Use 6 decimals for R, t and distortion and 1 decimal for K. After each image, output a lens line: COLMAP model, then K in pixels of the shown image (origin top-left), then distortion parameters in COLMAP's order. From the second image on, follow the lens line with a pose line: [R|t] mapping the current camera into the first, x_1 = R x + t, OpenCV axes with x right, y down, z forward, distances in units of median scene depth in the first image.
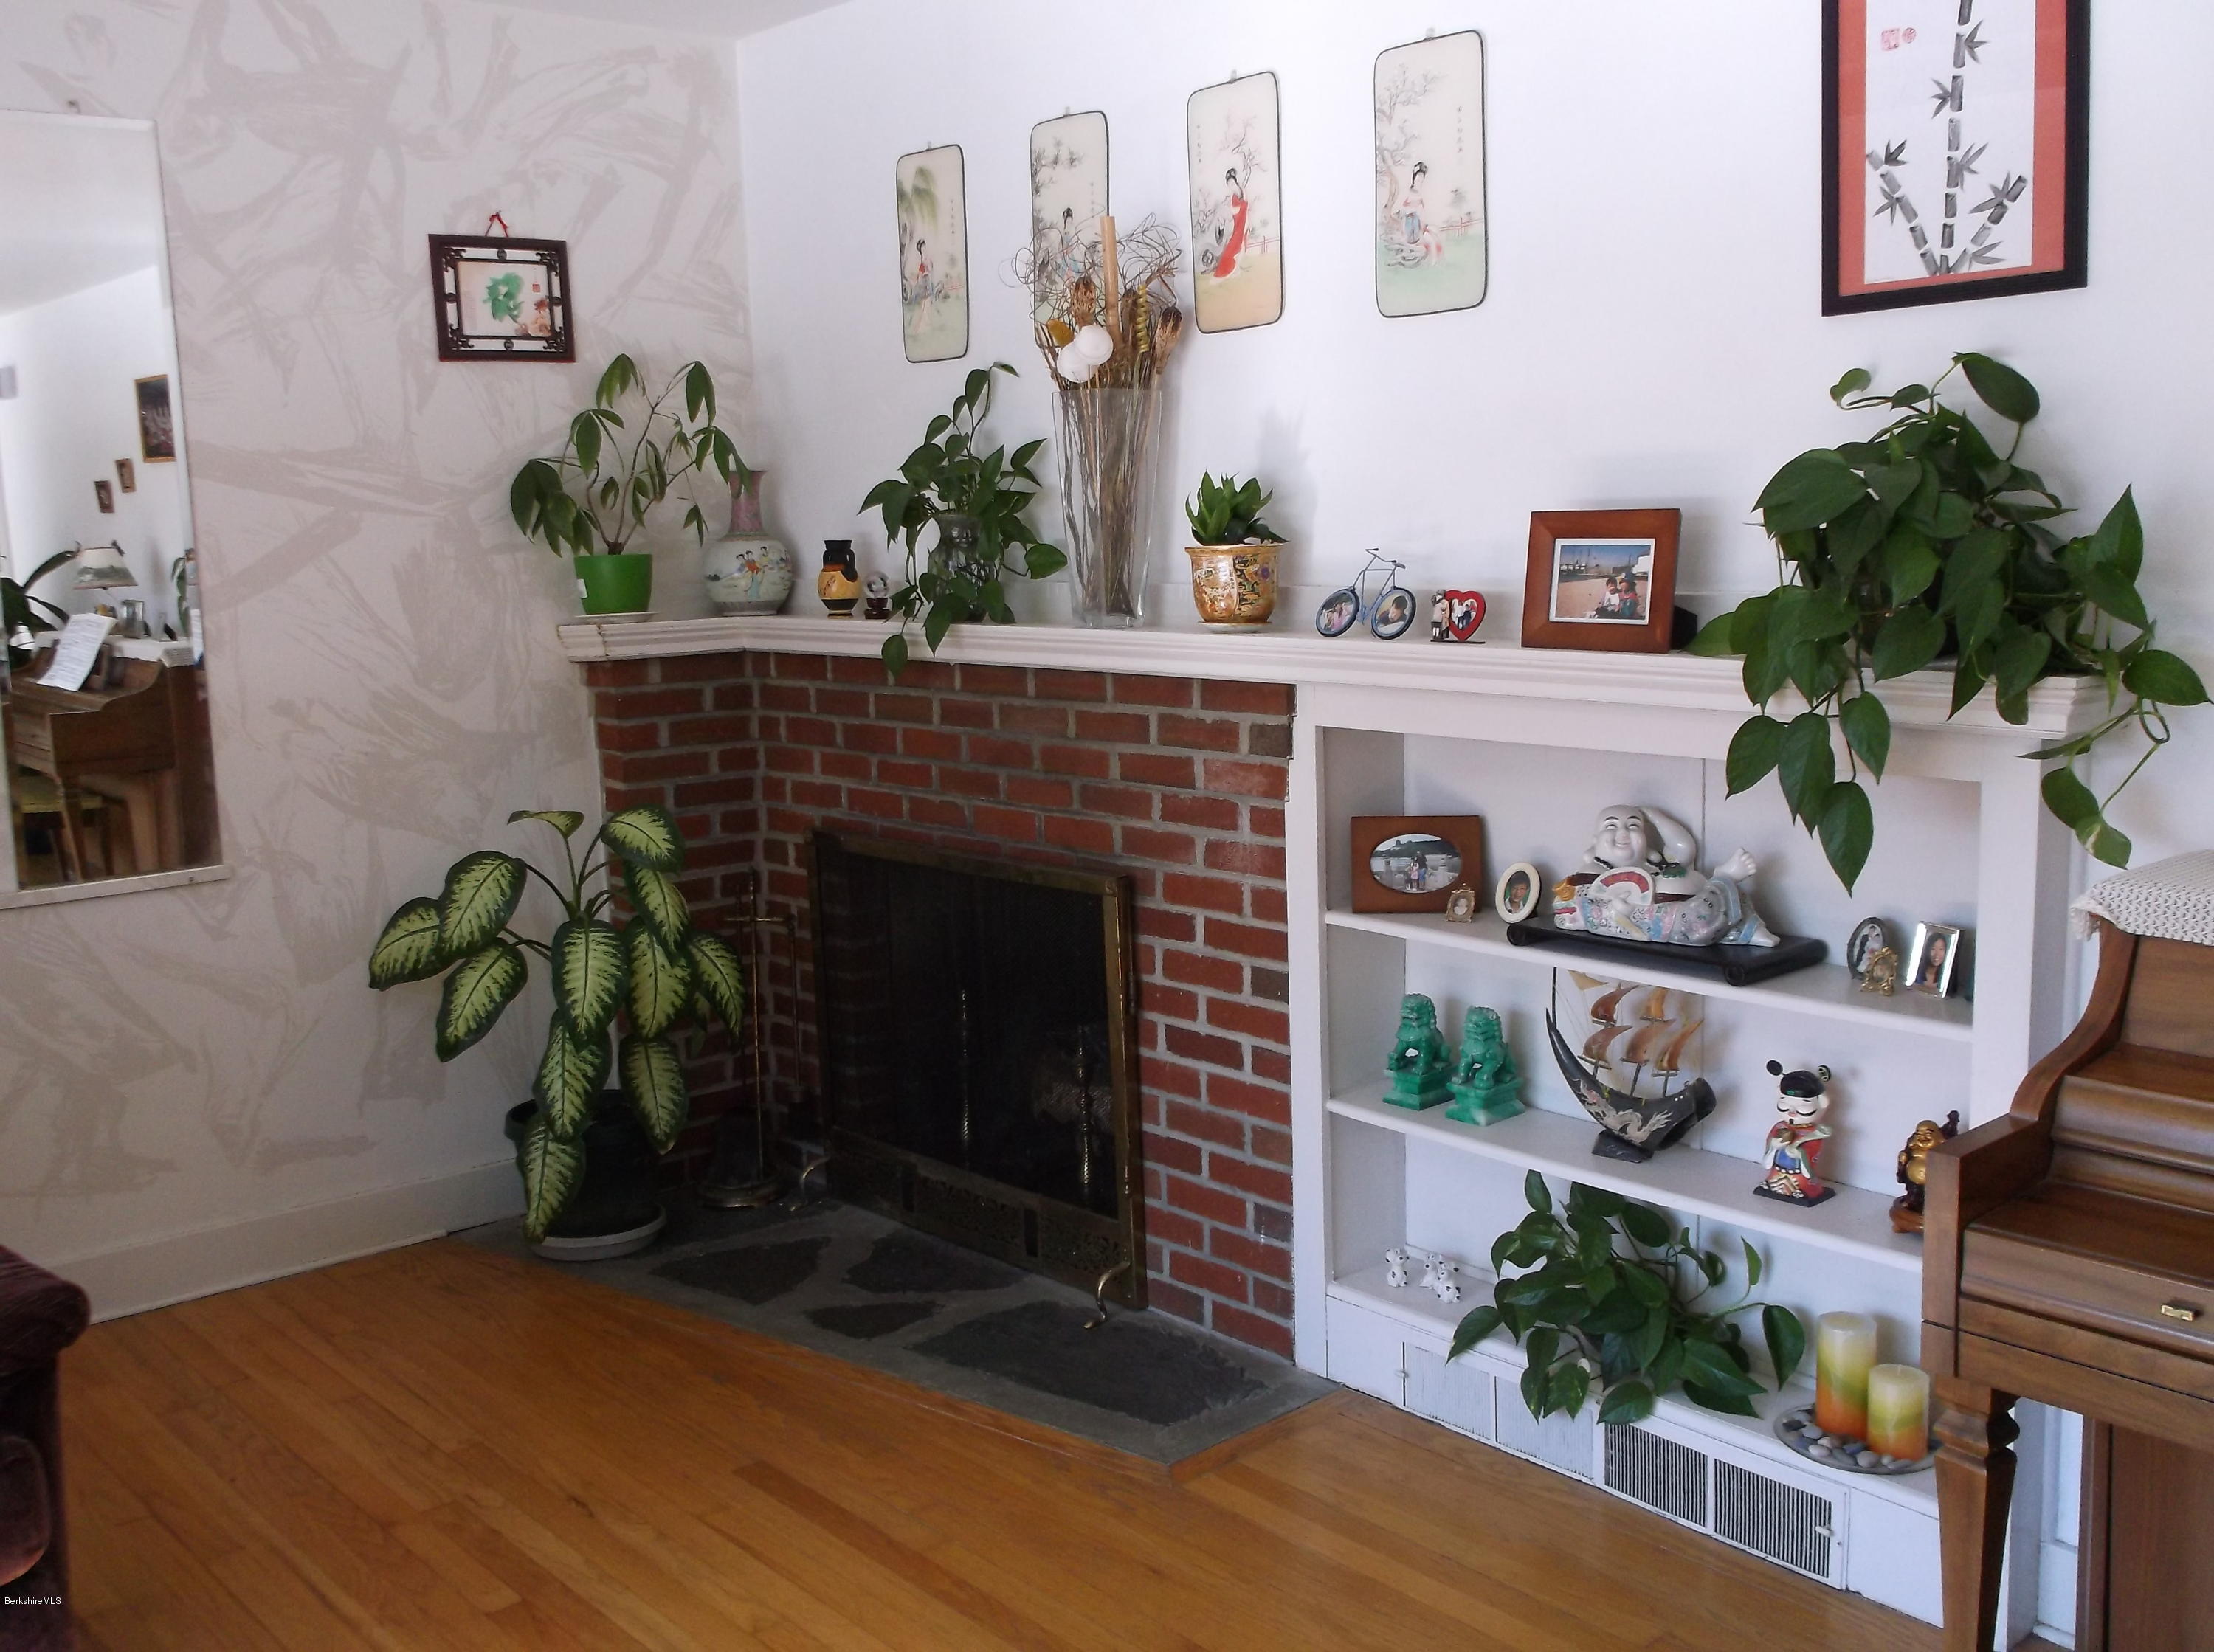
lens RADIAL K [[2176.7, 0, 1108.4], [0, 2176.7, 822.8], [0, 0, 1]] dist [-0.014389, 0.000000]
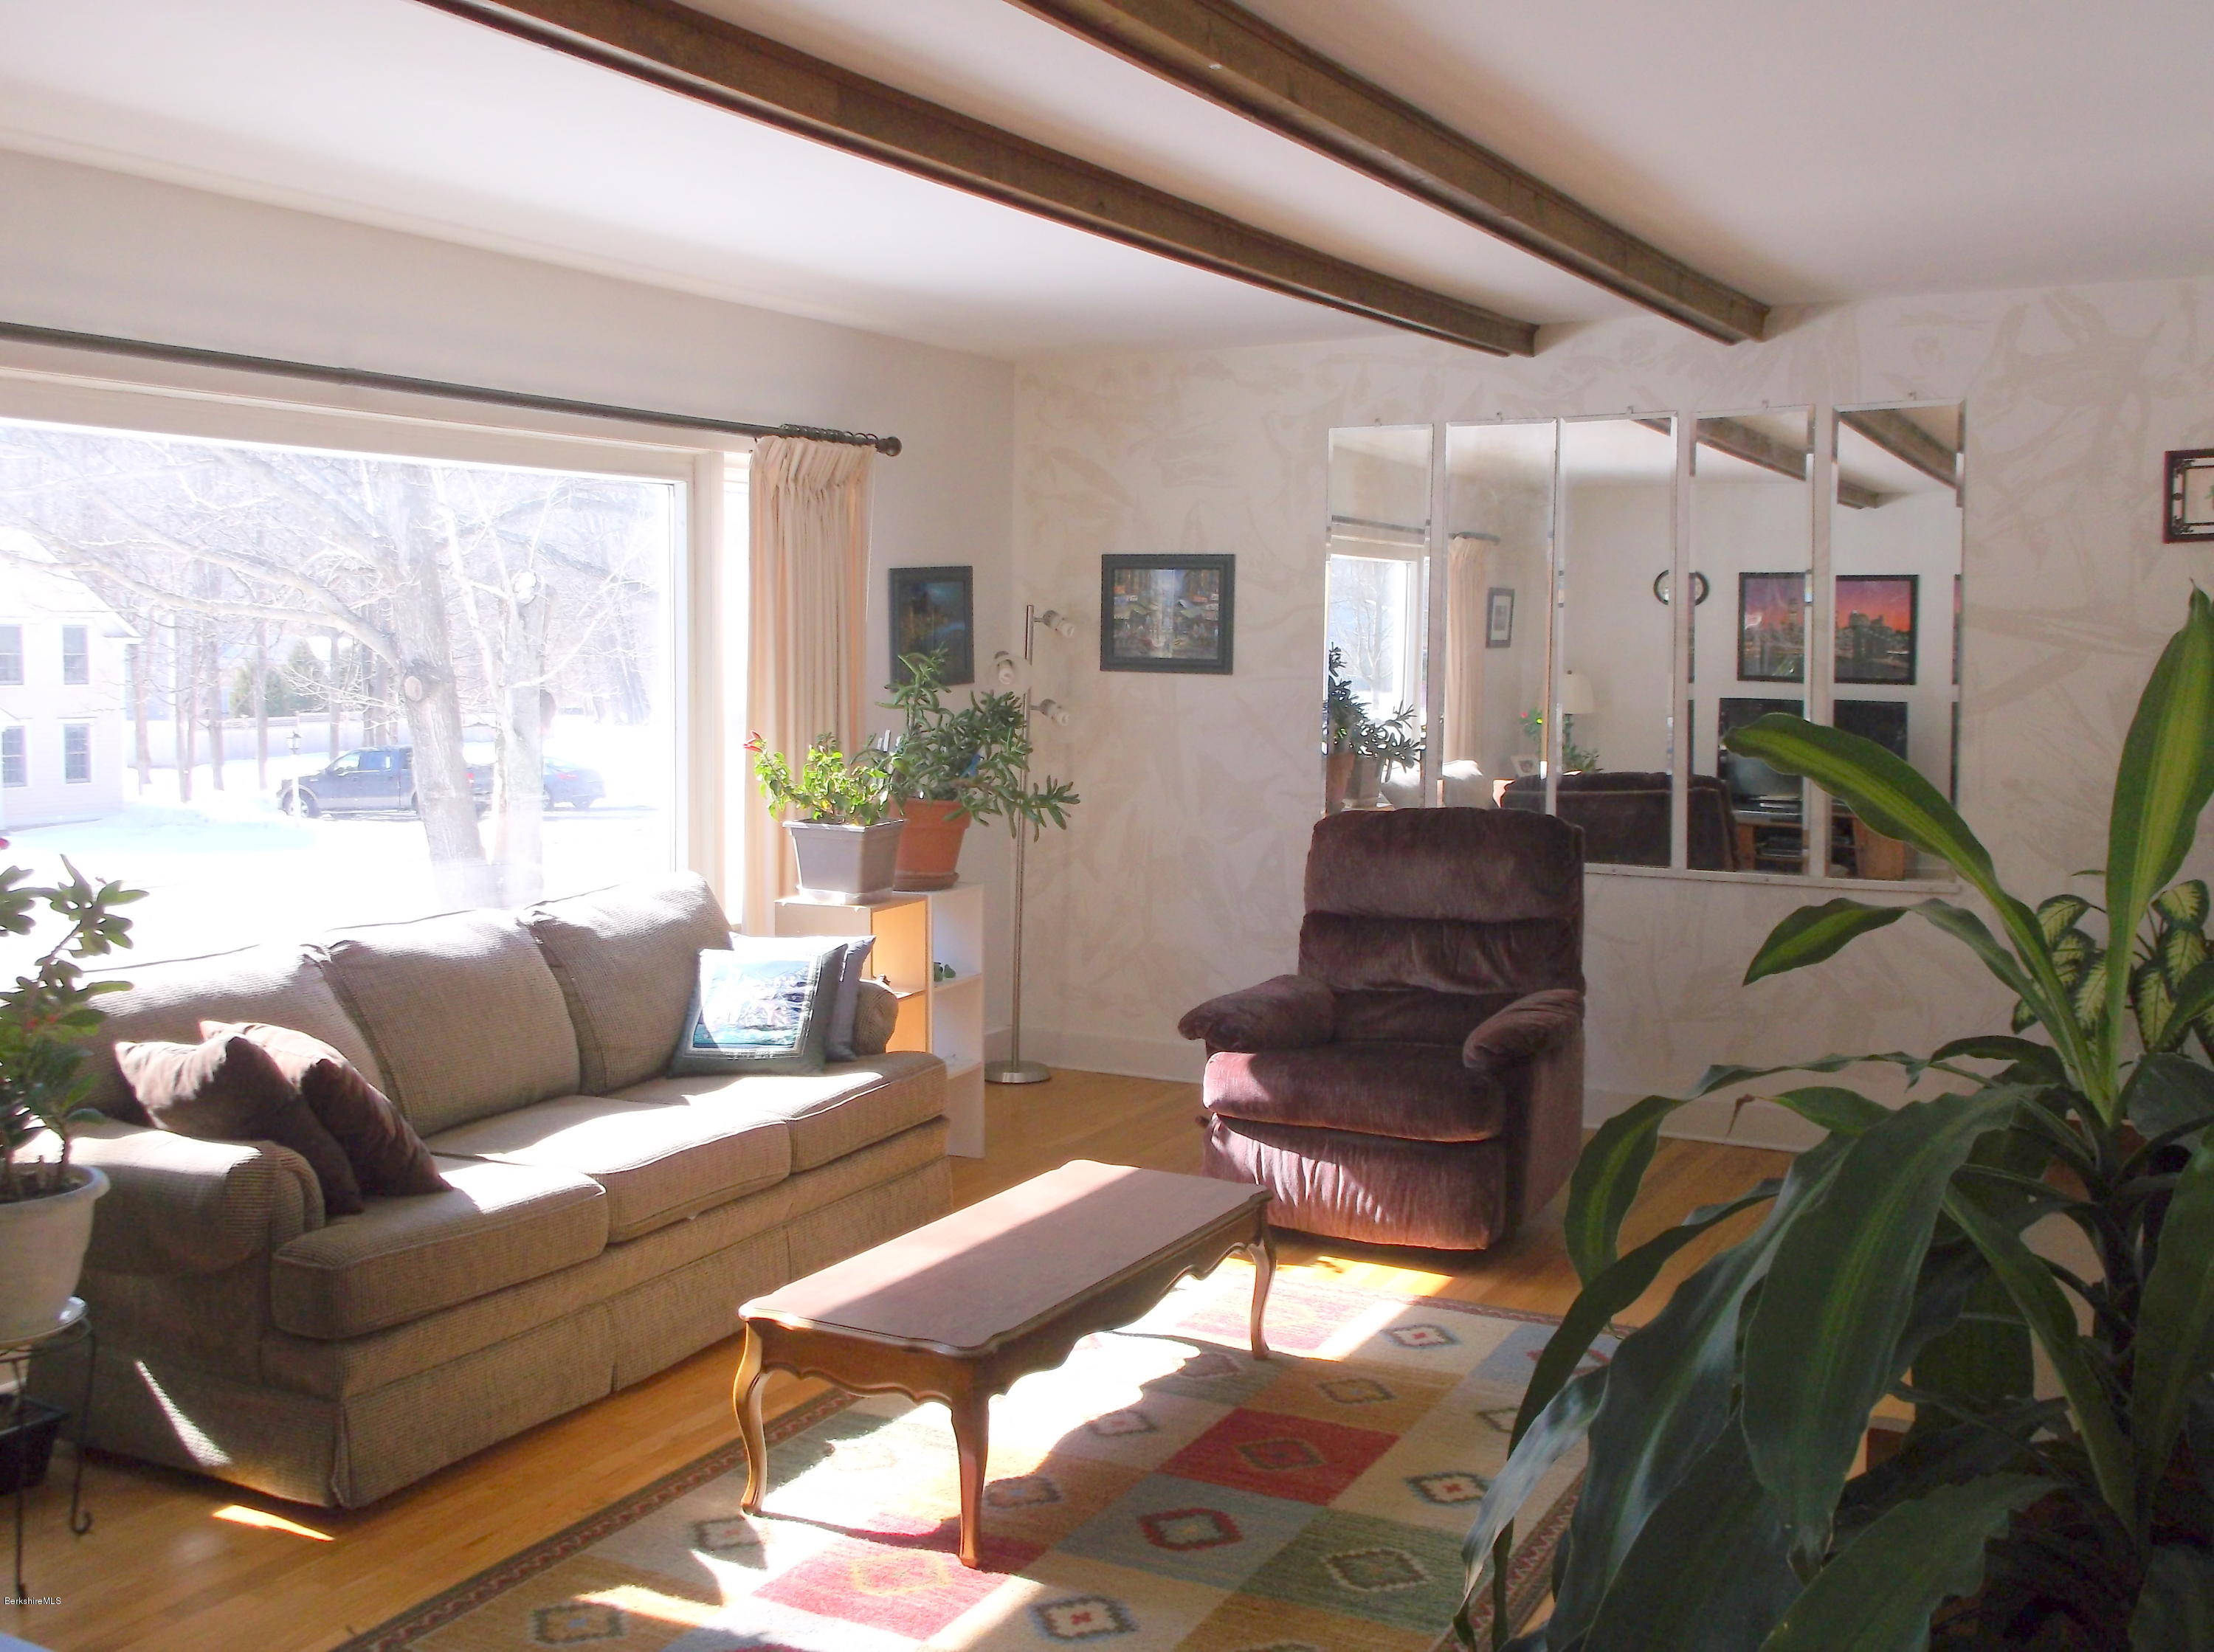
lens RADIAL K [[2176.7, 0, 1108.2], [0, 2176.7, 824.4], [0, 0, 1]] dist [-0.014389, 0.000000]
pose [[0.354616, 0.104925, -0.929106, 0.757243], [-0.138318, 0.988638, 0.058855, -0.027763], [0.924725, 0.107641, 0.365099, -0.090074]]
